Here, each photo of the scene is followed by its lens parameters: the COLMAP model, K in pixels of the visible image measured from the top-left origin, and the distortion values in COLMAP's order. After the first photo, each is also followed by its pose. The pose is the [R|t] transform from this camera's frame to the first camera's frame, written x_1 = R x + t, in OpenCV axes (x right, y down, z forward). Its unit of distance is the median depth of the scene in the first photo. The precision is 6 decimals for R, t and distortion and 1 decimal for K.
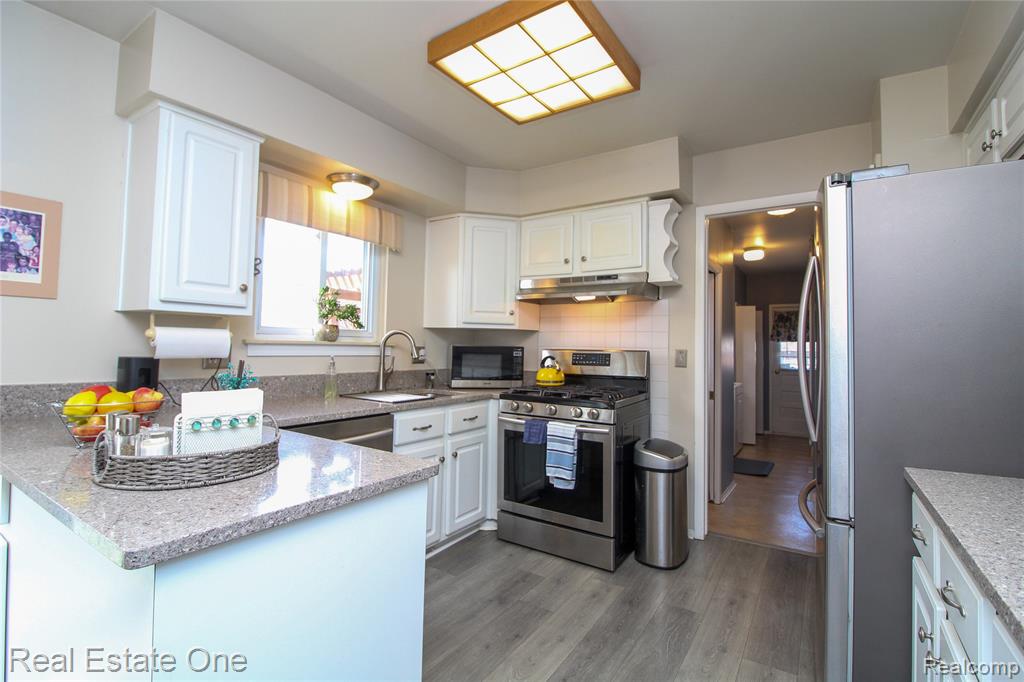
lens RADIAL K [[474.7, 0, 508.3], [0, 474.7, 328.9], [0, 0, 1]] dist [-0.000122, -0.014223]
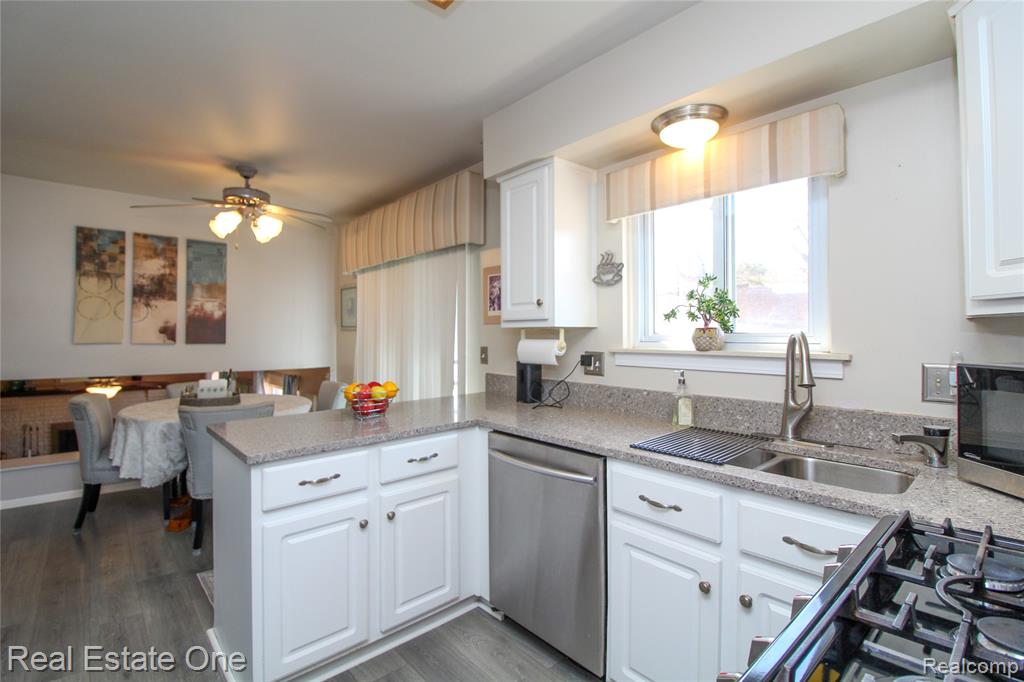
lens RADIAL K [[474.9, 0, 511.8], [0, 474.9, 328.0], [0, 0, 1]] dist [0.000482, -0.014607]
pose [[-0.255514, -0.030133, -0.966336, 0.393856], [0.034589, 0.998589, -0.040285, 0.011547], [0.966186, -0.043718, -0.254111, 0.898419]]
